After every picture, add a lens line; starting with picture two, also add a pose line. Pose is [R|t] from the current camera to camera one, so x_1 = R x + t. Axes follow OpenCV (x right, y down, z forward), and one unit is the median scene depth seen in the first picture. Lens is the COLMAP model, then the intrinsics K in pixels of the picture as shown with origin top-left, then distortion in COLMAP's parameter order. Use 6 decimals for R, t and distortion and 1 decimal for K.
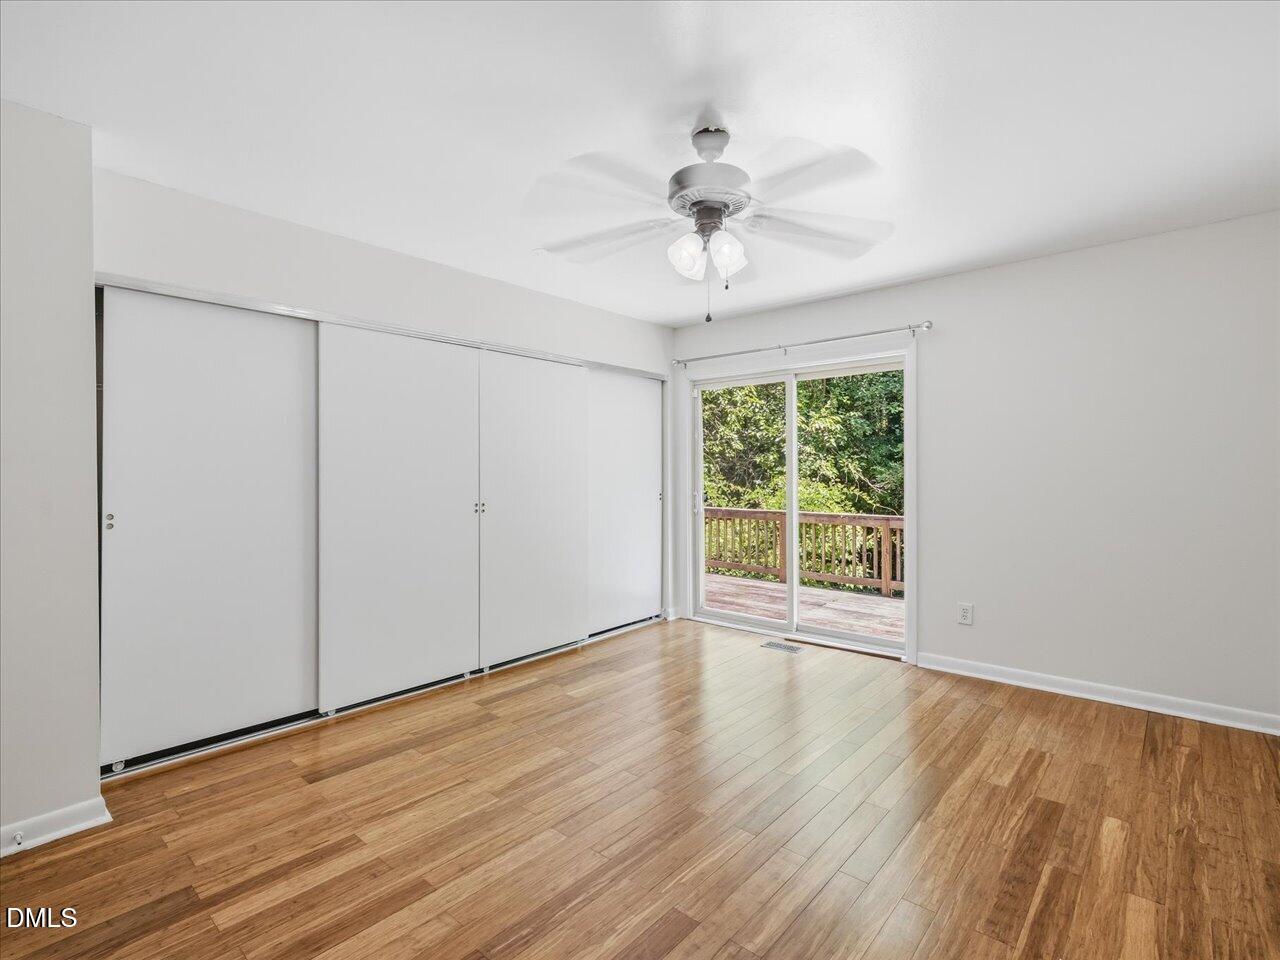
lens RADIAL K [[604.2, 0, 641.7], [0, 604.2, 485.7], [0, 0, 1]] dist [0.001927, 0.000294]
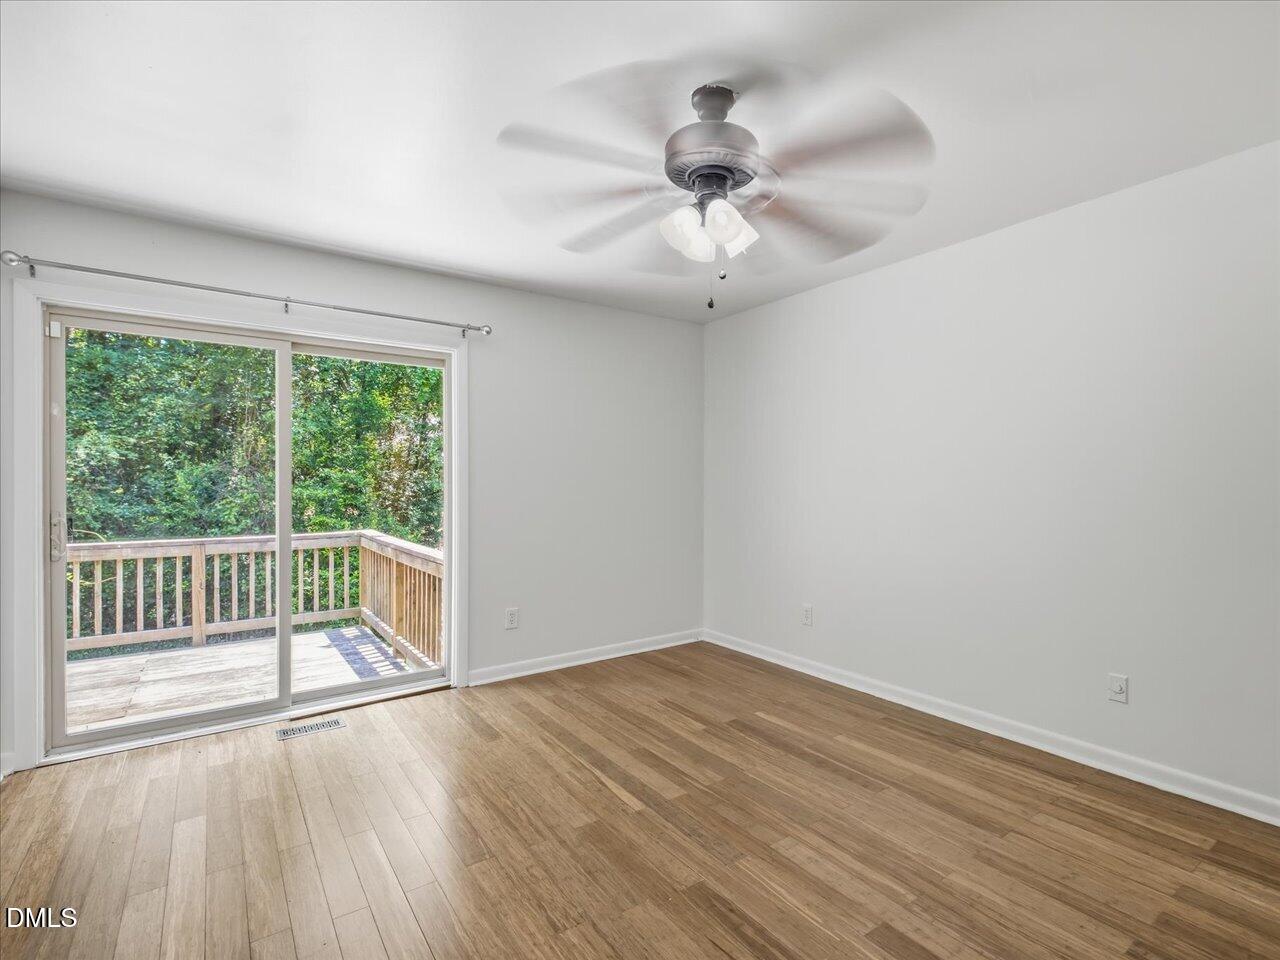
lens RADIAL K [[649.8, 0, 642.4], [0, 649.8, 481.2], [0, 0, 1]] dist [0.001933, 0.000410]
pose [[0.222232, 0.002635, 0.974990, -0.547019], [0.020946, 0.999753, -0.007476, -0.009512], [-0.974769, 0.022083, 0.222122, 0.584033]]
